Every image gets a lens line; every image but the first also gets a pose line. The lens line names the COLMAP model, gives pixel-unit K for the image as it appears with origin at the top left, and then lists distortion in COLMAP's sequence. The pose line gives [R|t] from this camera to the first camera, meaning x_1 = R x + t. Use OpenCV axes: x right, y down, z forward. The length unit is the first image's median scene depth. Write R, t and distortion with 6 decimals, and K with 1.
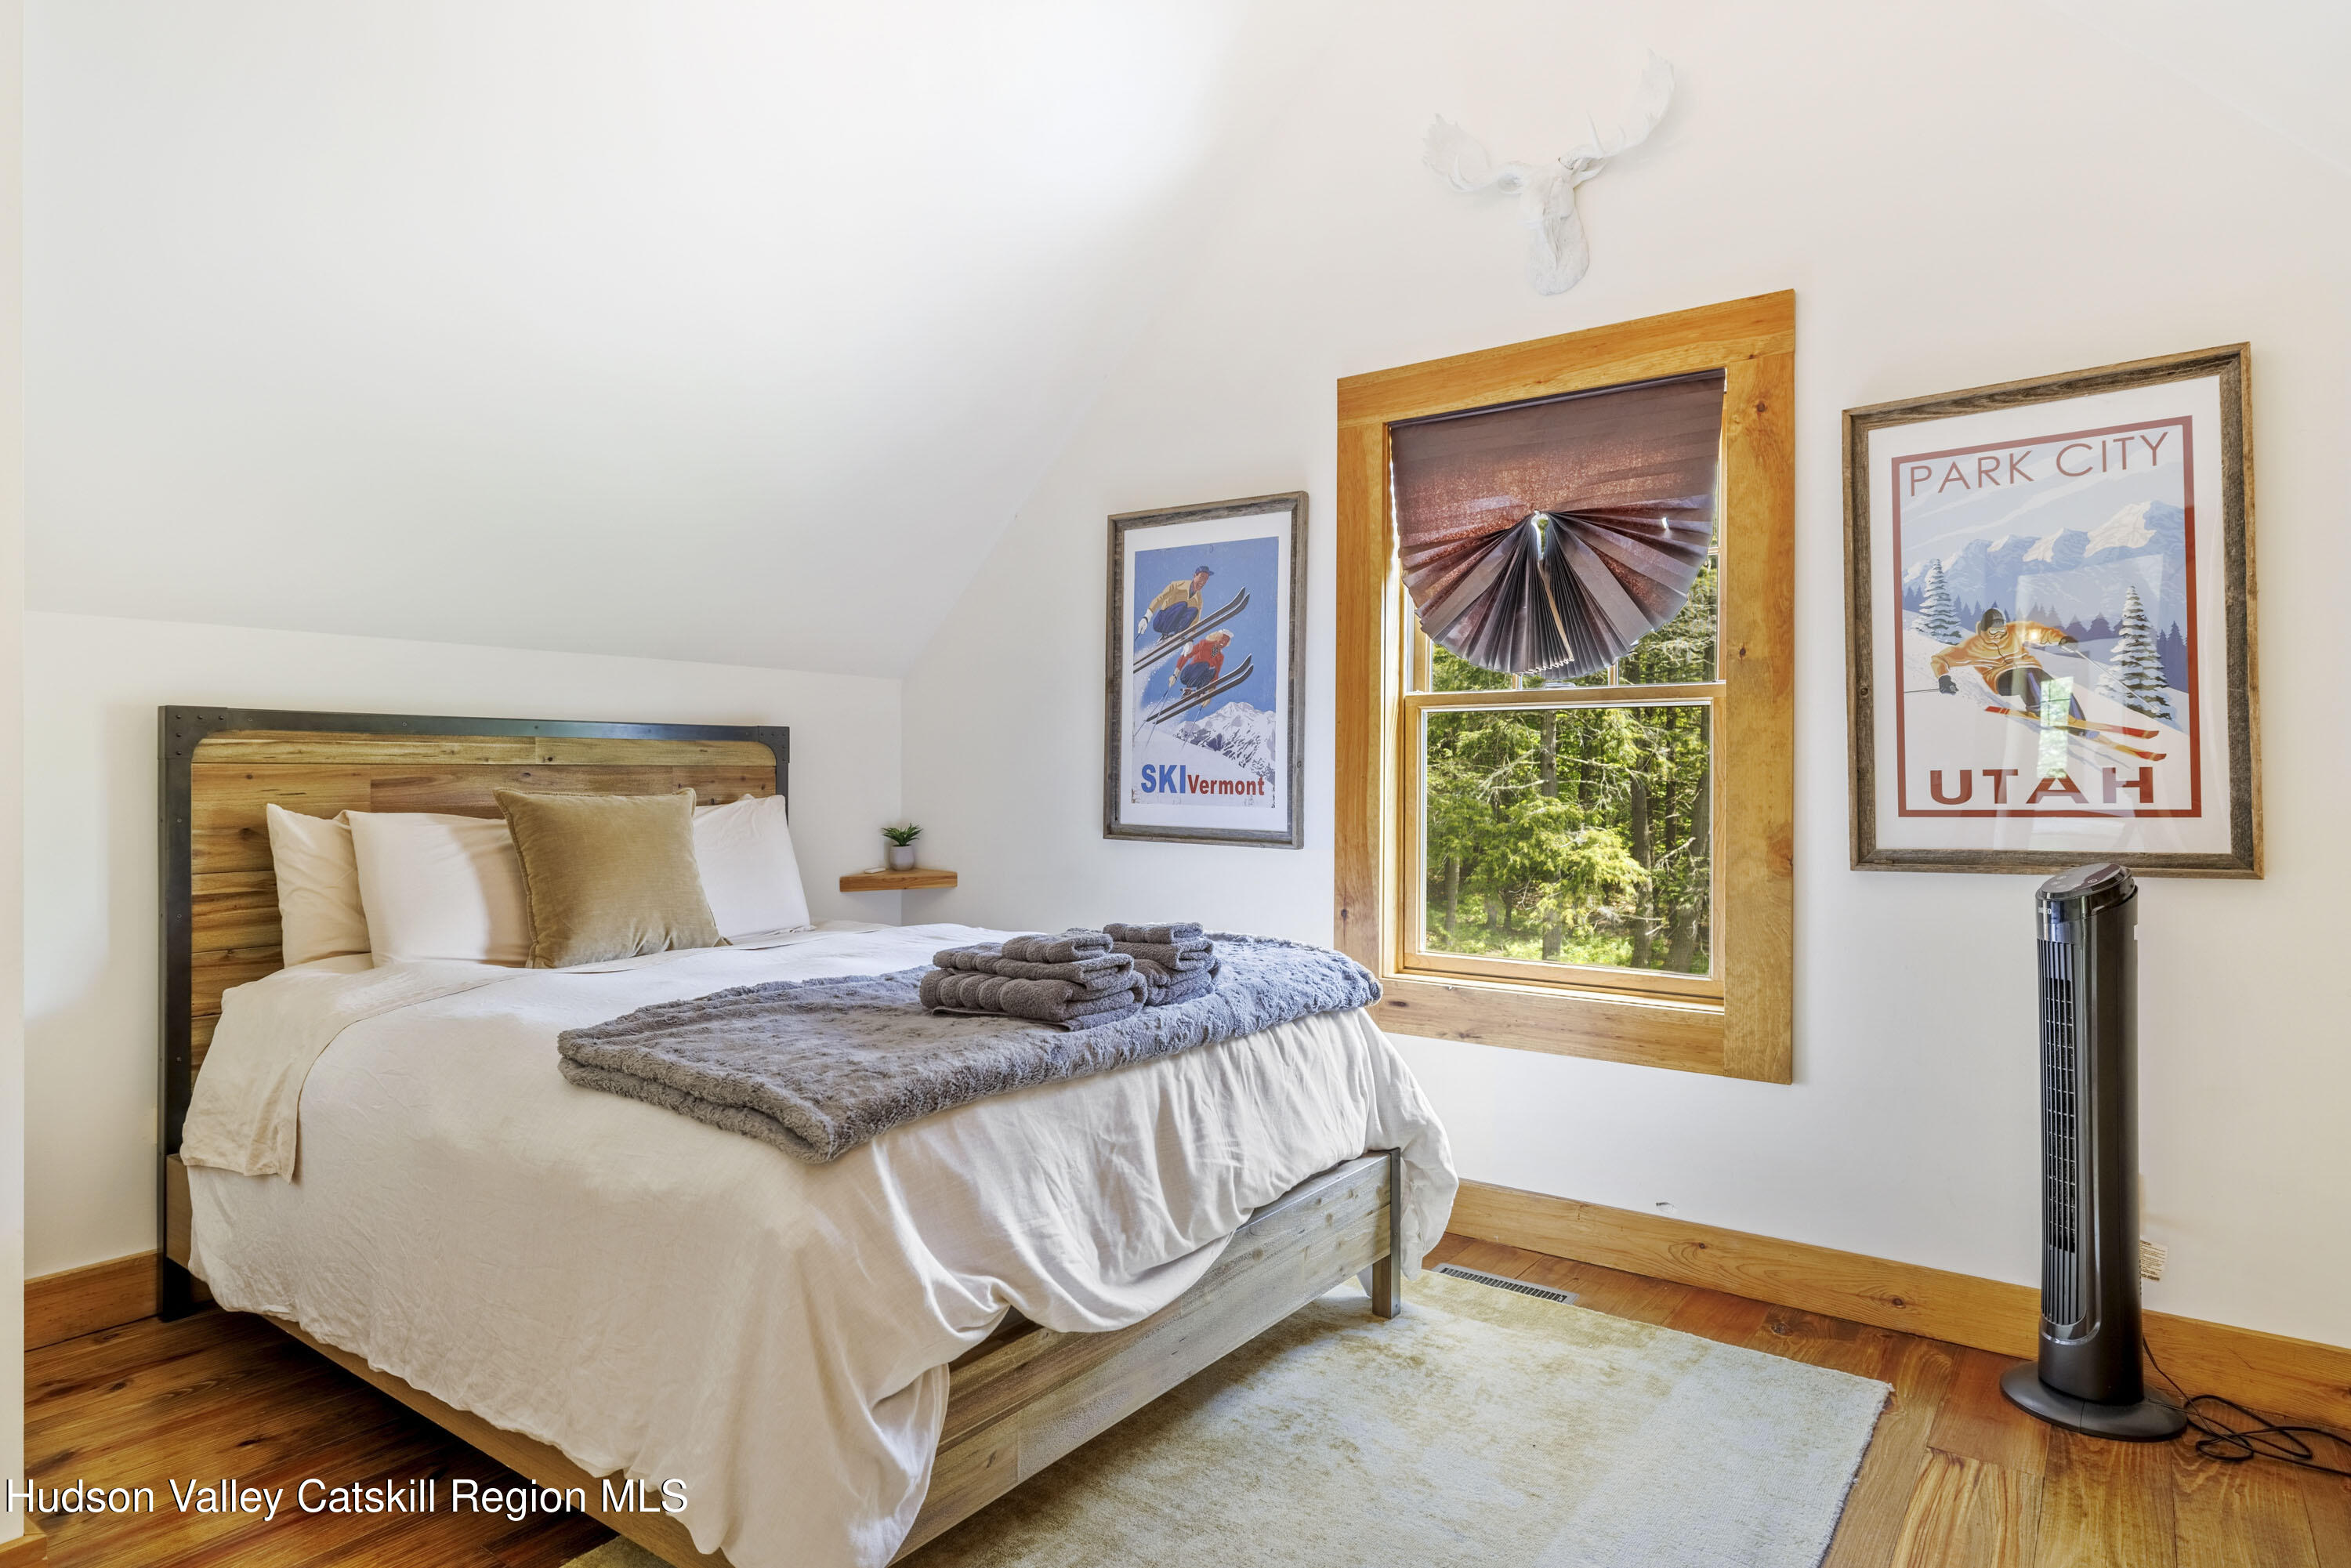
lens RADIAL K [[1336.7, 0, 1171.5], [0, 1336.7, 778.3], [0, 0, 1]] dist [0.000336, -0.002783]
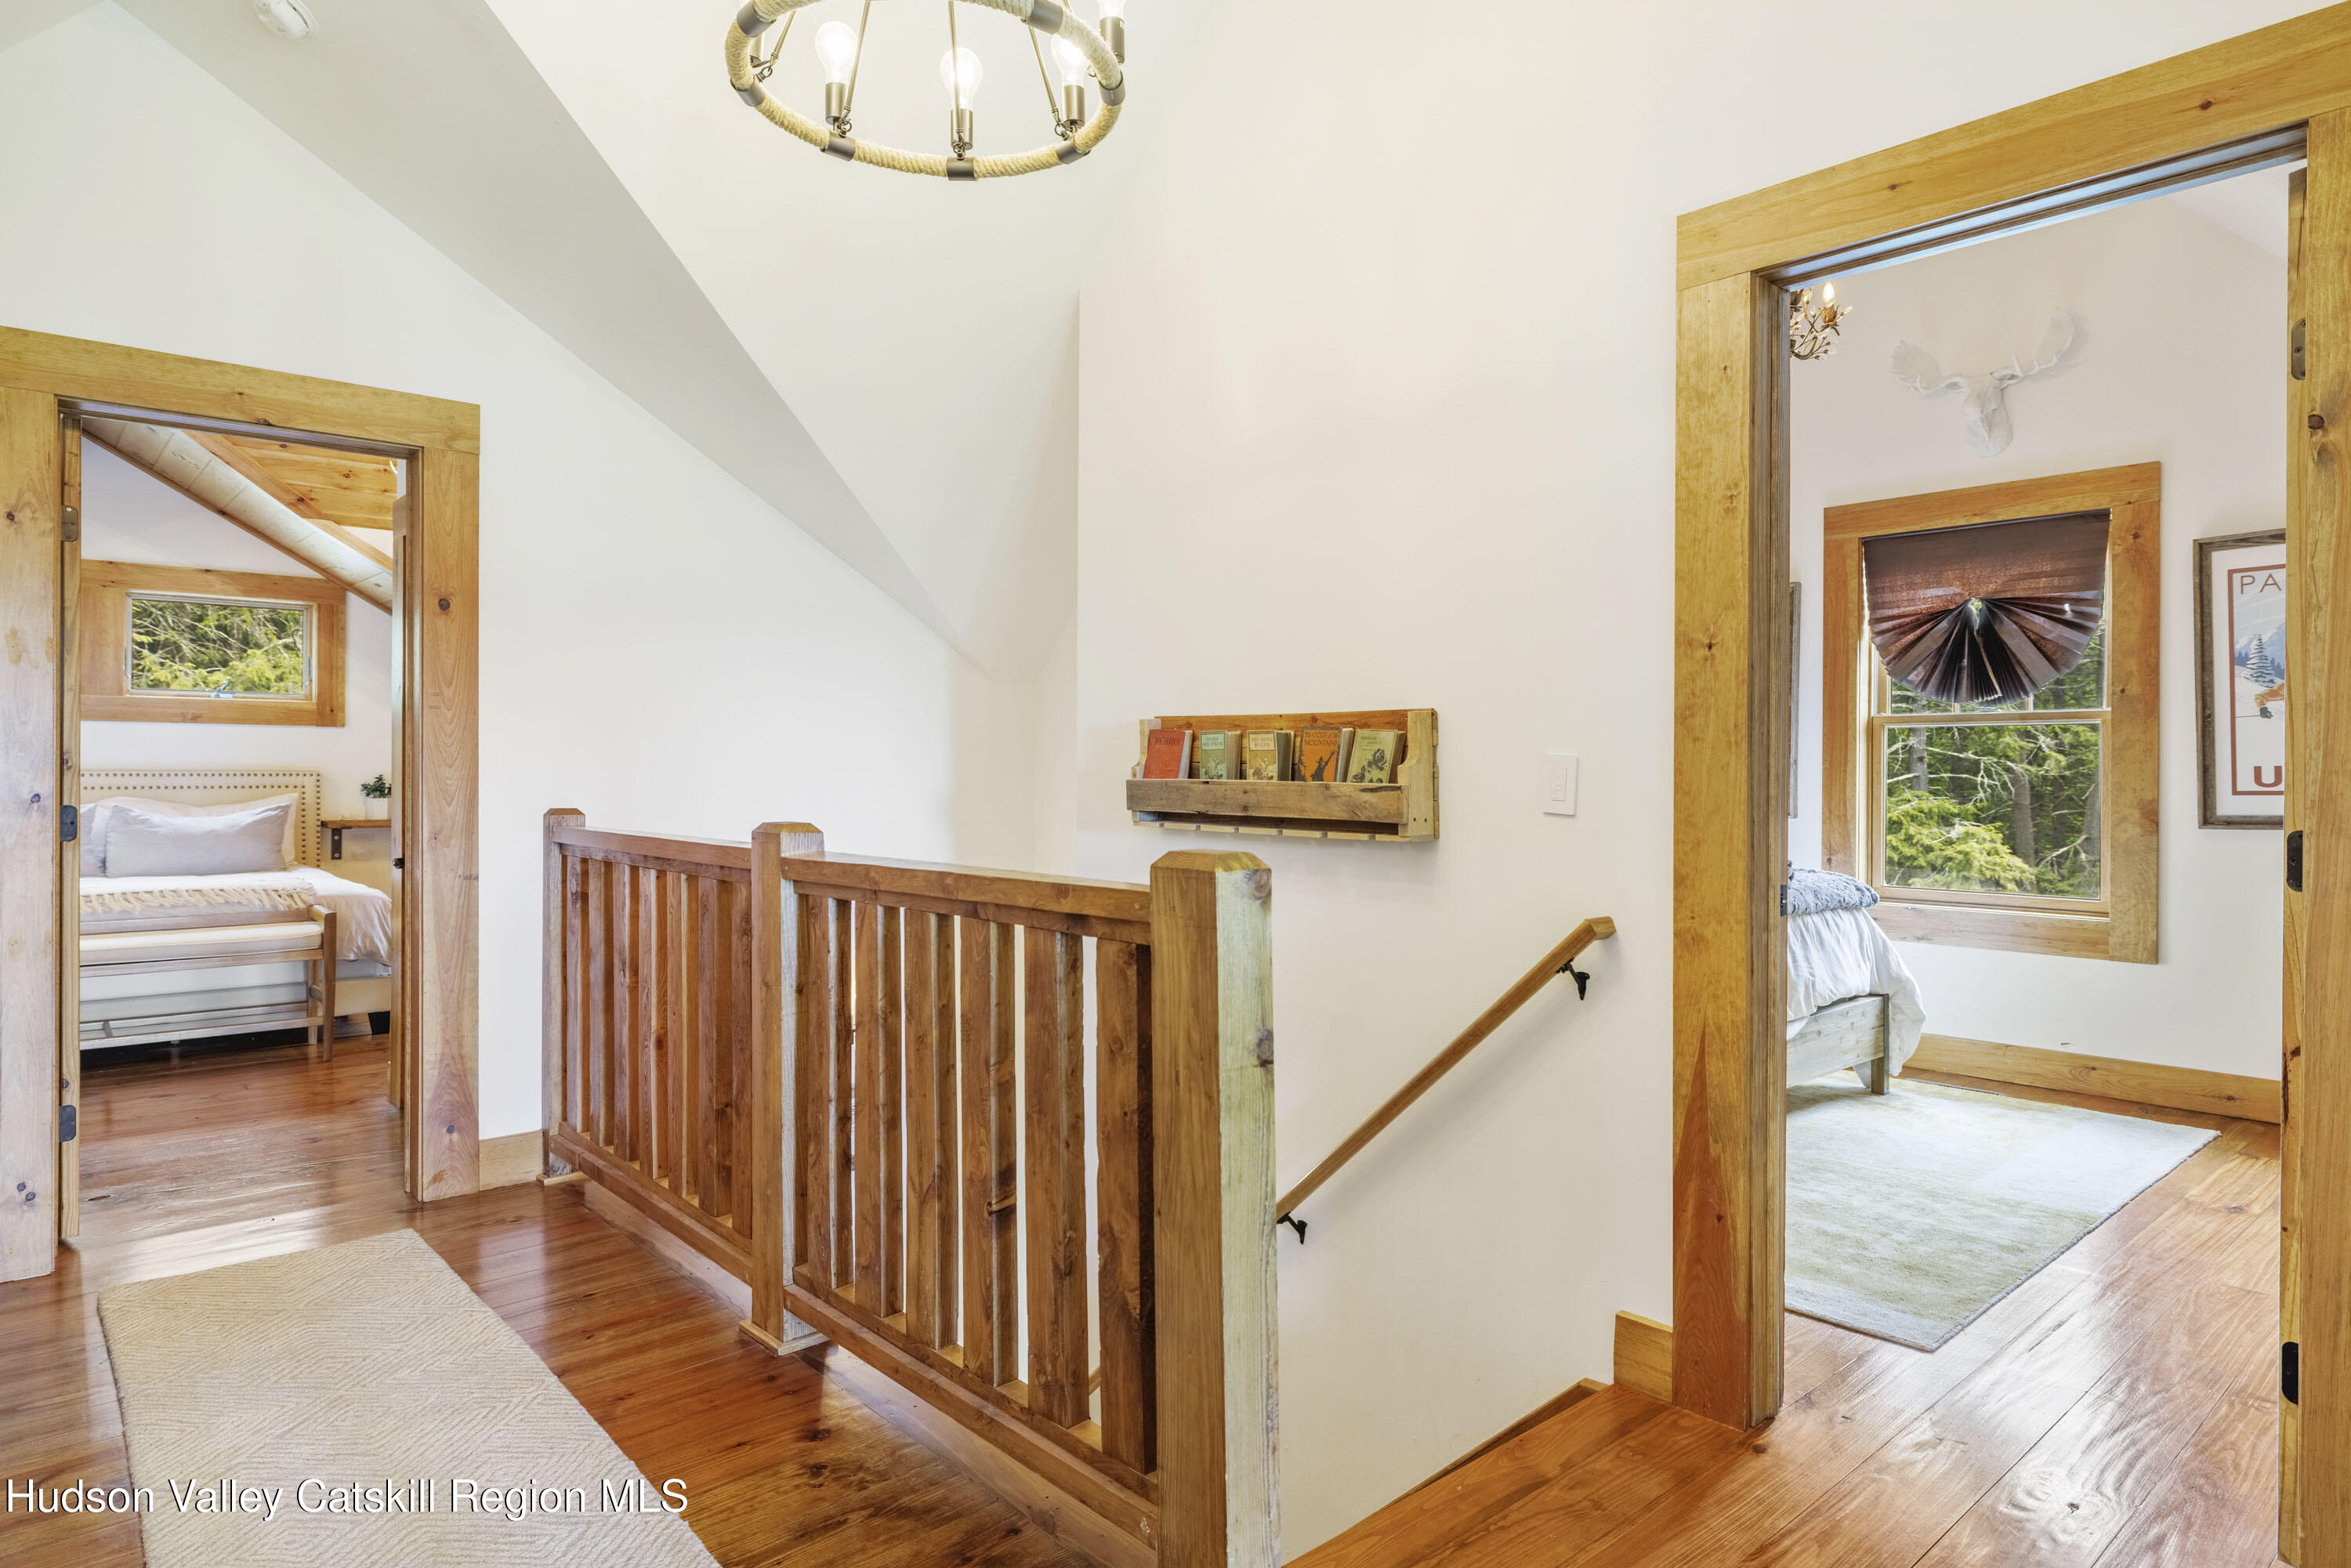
lens RADIAL K [[1336.7, 0, 1180.8], [0, 1336.7, 779.0], [0, 0, 1]] dist [0.000336, -0.002783]
pose [[0.975298, -0.000922, -0.220892, -0.296279], [0.001924, 0.999989, 0.004322, 0.000284], [0.220886, -0.004640, 0.975289, -0.751854]]
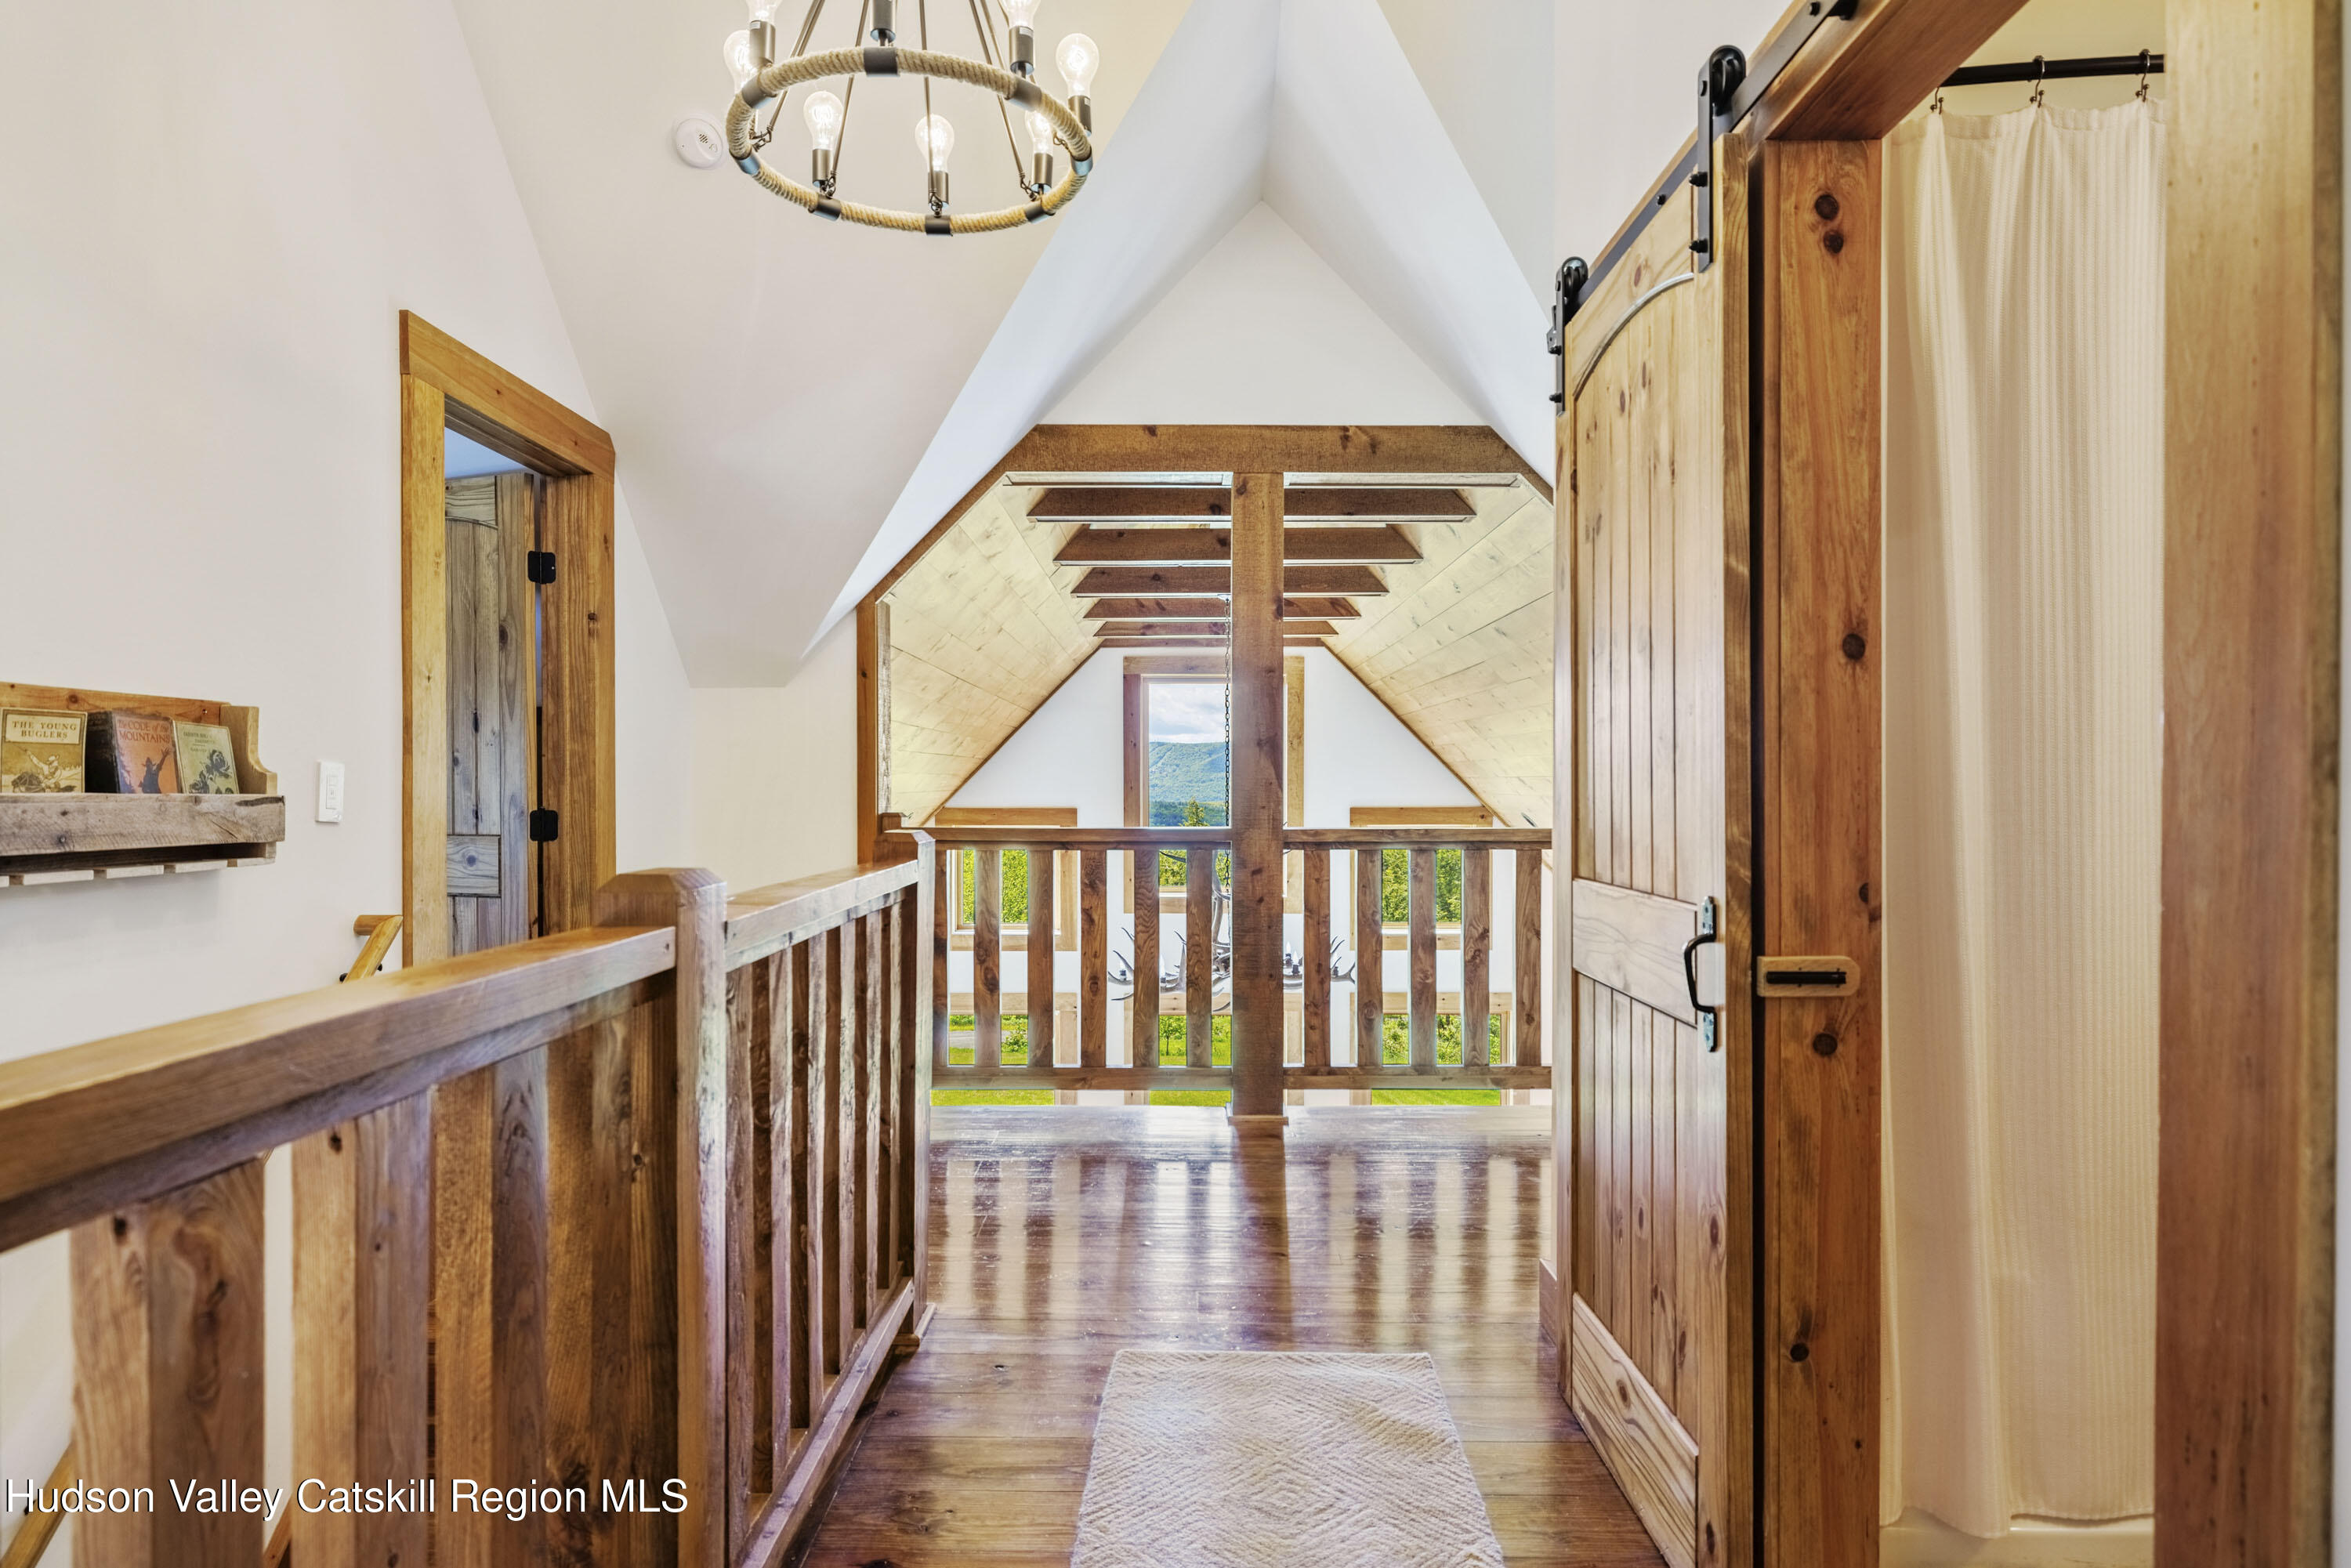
lens RADIAL K [[1336.7, 0, 1173.6], [0, 1336.7, 783.2], [0, 0, 1]] dist [0.000336, -0.002783]
pose [[-0.580948, -0.002023, 0.813938, -2.675598], [-0.000419, 0.999998, 0.002186, -0.000977], [-0.813940, 0.000928, -0.580948, 1.589798]]
